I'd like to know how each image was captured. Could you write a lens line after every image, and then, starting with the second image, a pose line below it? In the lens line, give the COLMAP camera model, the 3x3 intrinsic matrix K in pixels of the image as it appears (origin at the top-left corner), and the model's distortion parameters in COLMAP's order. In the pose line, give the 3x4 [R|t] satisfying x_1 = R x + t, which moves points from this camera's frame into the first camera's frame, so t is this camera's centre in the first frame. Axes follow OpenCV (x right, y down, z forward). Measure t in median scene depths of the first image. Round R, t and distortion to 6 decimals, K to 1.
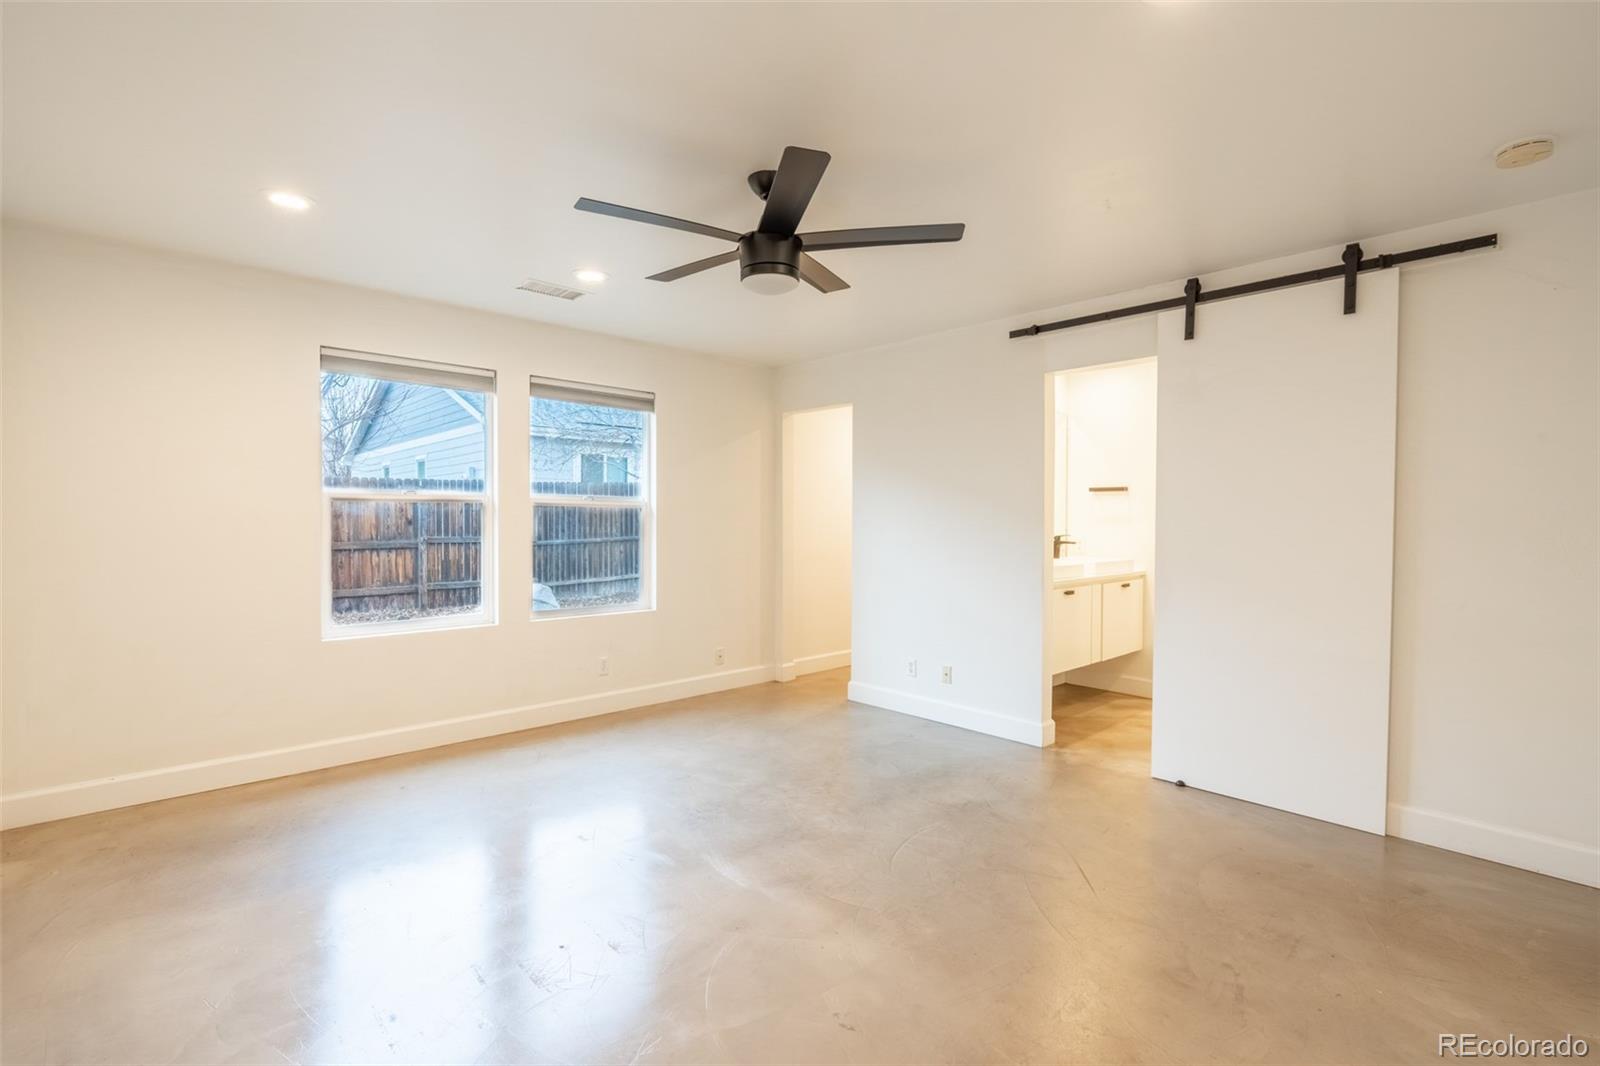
lens RADIAL K [[710.3, 0, 795.3], [0, 710.3, 534.5], [0, 0, 1]] dist [-0.014721, 0.005983]
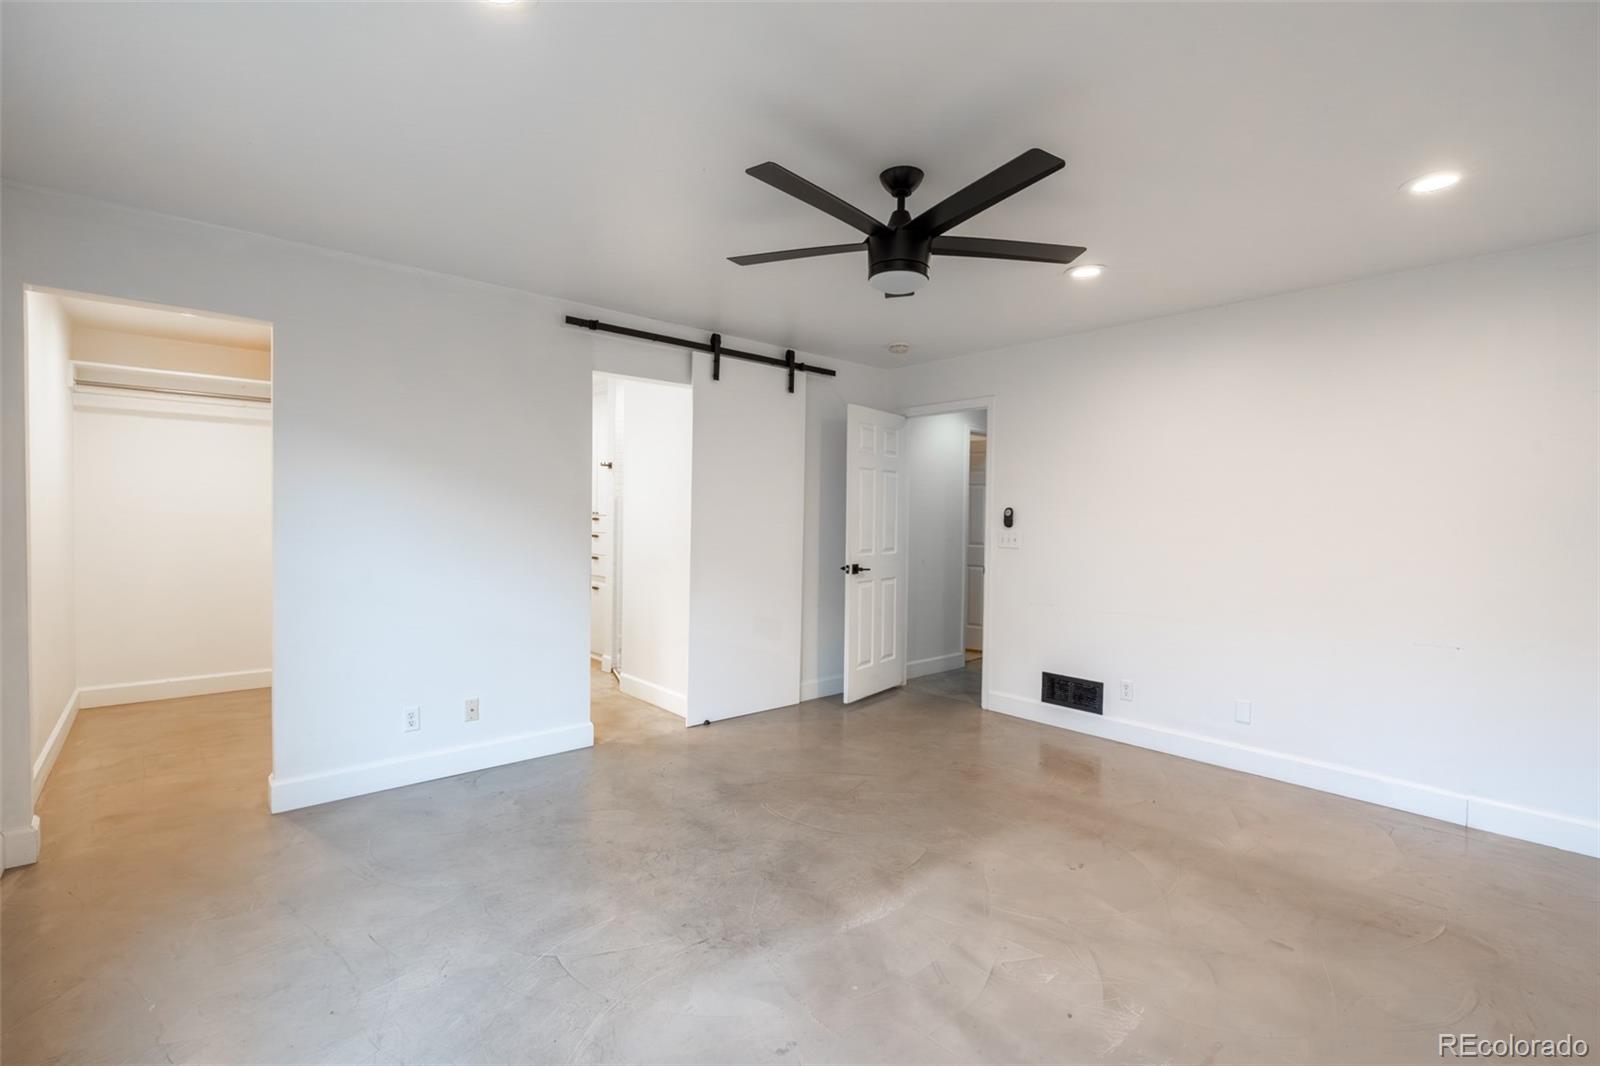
lens RADIAL K [[710.3, 0, 795.3], [0, 710.3, 534.5], [0, 0, 1]] dist [-0.014721, 0.005983]
pose [[0.047731, -0.035240, 0.998238, -0.741546], [0.005050, 0.999373, 0.035039, -0.036620], [-0.998847, 0.003369, 0.047879, 0.782677]]
